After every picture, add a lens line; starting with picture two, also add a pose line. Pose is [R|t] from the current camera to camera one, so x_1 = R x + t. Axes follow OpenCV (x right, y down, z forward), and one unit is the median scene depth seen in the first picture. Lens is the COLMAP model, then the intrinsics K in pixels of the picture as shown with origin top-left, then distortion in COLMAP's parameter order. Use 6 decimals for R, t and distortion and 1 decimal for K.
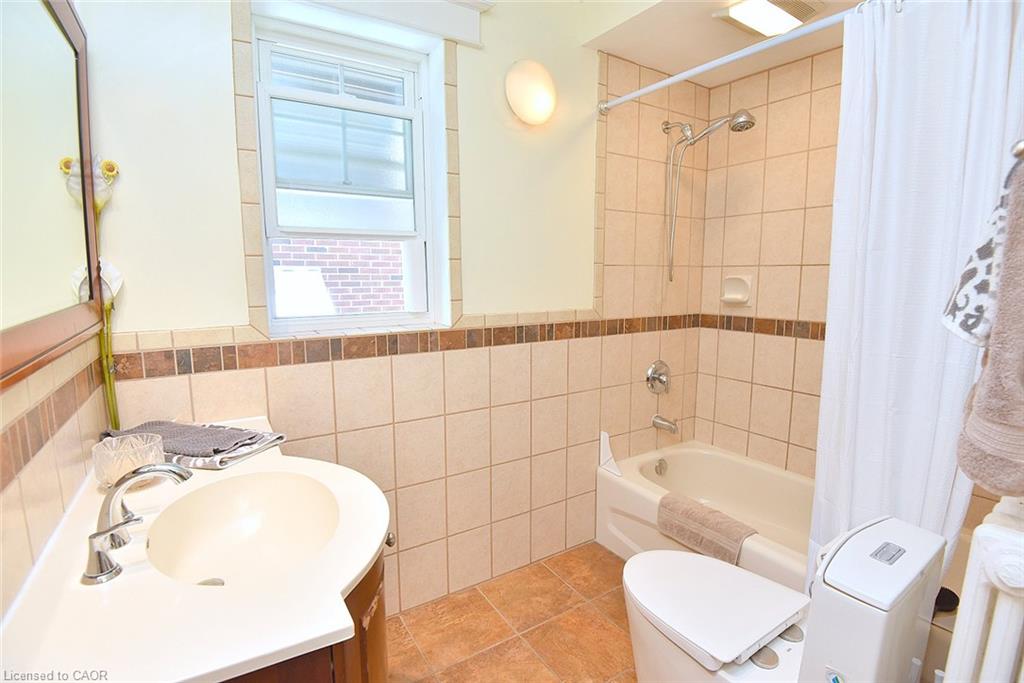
lens RADIAL K [[477.9, 0, 516.7], [0, 477.9, 336.3], [0, 0, 1]] dist [-0.033234, -0.000677]
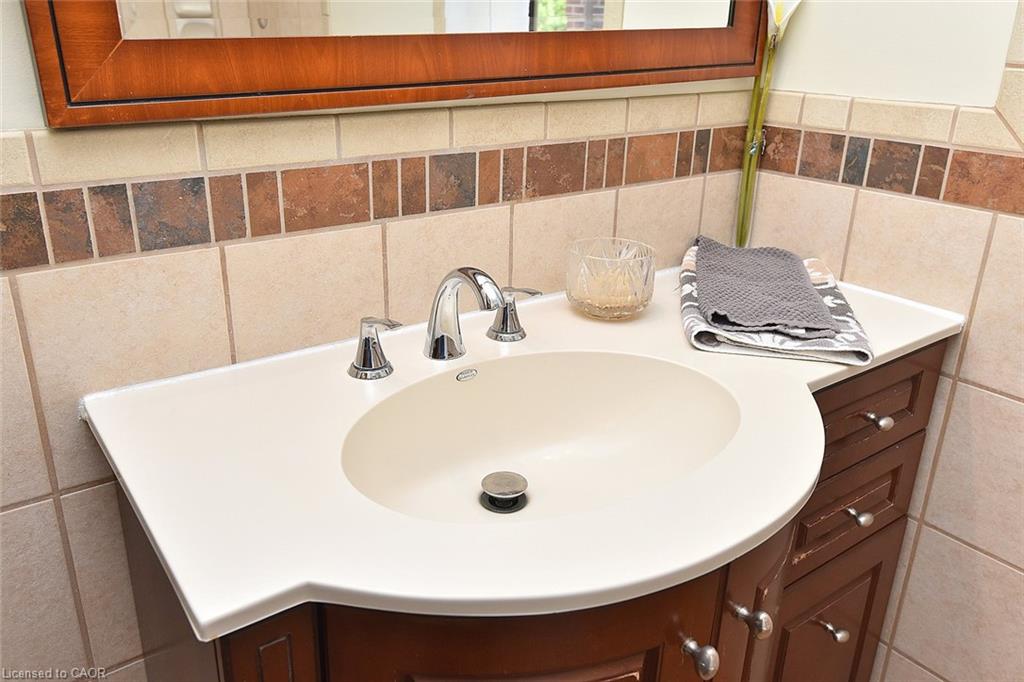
lens RADIAL K [[805.7, 0, 512.0], [0, 805.7, 341.0], [0, 0, 1]] dist [-0.082124, 0.003119]
pose [[0.055600, 0.360305, -0.931176, 0.182483], [-0.132846, 0.926996, 0.350756, -0.019648], [0.989576, 0.104201, 0.099406, 0.576243]]
